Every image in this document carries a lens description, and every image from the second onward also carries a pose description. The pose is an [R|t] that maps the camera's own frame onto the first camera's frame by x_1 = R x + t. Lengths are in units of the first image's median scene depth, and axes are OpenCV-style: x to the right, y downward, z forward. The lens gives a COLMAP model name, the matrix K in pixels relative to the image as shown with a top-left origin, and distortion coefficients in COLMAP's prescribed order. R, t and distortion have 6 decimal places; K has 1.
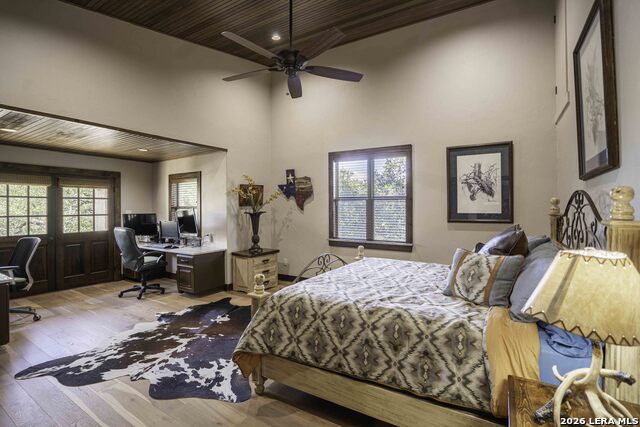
lens RADIAL K [[301.1, 0, 320.0], [0, 301.1, 213.5], [0, 0, 1]] dist [-0.043470, 0.001082]
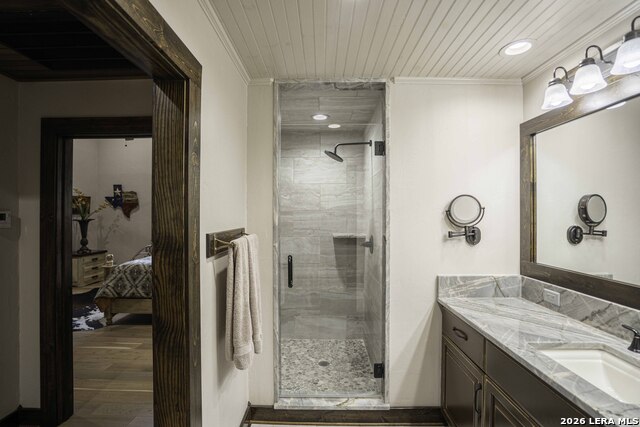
lens RADIAL K [[301.1, 0, 320.0], [0, 301.1, 213.5], [0, 0, 1]] dist [-0.043470, 0.001082]
pose [[0.851318, 0.011783, 0.524517, -0.028785], [0.003842, 0.999581, -0.028690, 0.009266], [-0.524636, 0.026439, 0.850916, -0.502529]]
